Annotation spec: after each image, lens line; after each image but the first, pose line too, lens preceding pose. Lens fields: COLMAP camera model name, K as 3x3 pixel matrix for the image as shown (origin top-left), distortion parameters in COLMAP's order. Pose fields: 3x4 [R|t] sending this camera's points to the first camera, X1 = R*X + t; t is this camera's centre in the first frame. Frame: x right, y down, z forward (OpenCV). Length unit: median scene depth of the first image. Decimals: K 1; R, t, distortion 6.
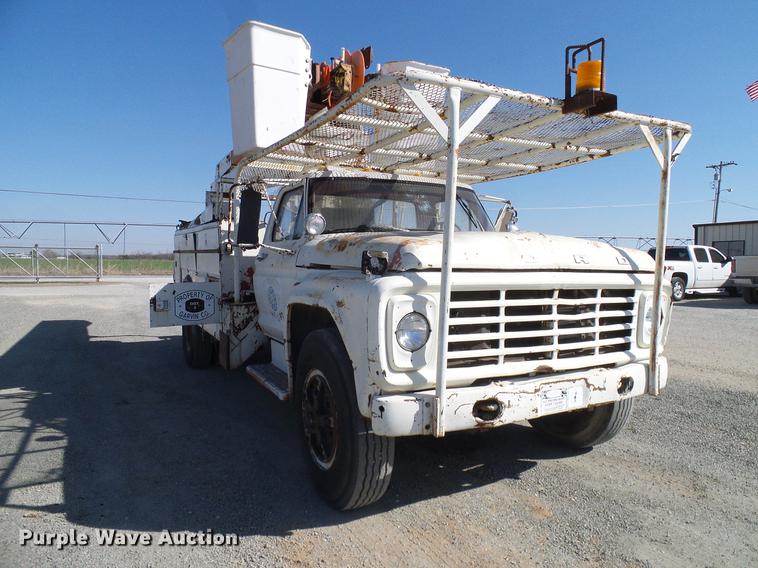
lens RADIAL K [[520.2, 0, 377.2], [0, 520.2, 285.9], [0, 0, 1]] dist [-0.002511, -0.004686]
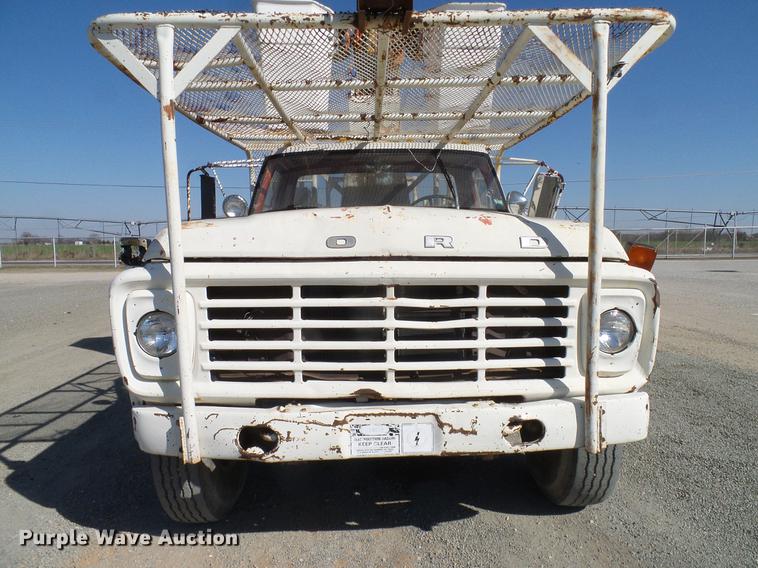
lens RADIAL K [[520.2, 0, 380.5], [0, 520.2, 285.7], [0, 0, 1]] dist [-0.002511, -0.004686]
pose [[0.894457, 0.020379, -0.446689, 0.604973], [-0.004705, 0.999335, 0.036171, -0.016867], [0.447128, -0.030252, 0.893958, 0.332312]]
